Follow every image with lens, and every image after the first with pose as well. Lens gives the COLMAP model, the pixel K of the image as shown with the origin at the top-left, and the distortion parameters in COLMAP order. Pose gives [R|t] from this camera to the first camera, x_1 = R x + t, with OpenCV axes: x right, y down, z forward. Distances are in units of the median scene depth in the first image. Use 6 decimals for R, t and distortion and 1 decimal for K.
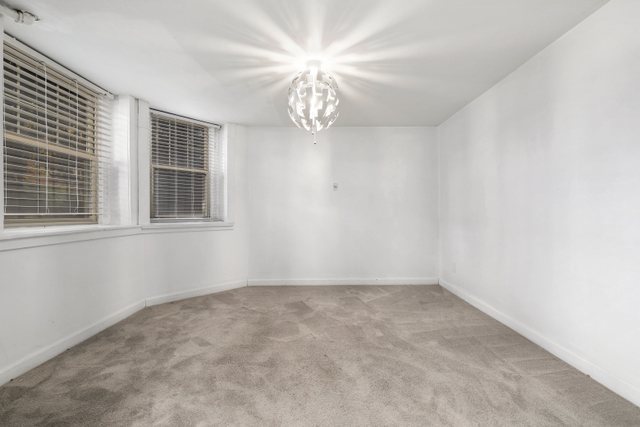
lens RADIAL K [[290.3, 0, 325.4], [0, 290.3, 214.8], [0, 0, 1]] dist [0.001161, -0.000666]
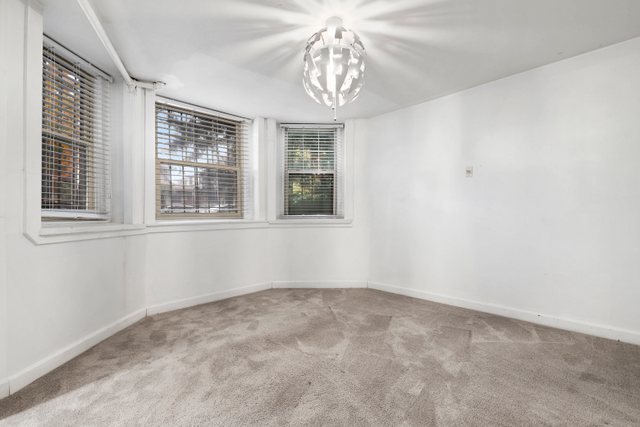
lens RADIAL K [[290.3, 0, 321.3], [0, 290.3, 213.0], [0, 0, 1]] dist [0.001161, -0.000666]
pose [[0.688603, -0.011405, -0.725049, 0.433119], [-0.001205, 0.999857, -0.016872, 0.026794], [0.725138, 0.012492, 0.688491, 0.343257]]
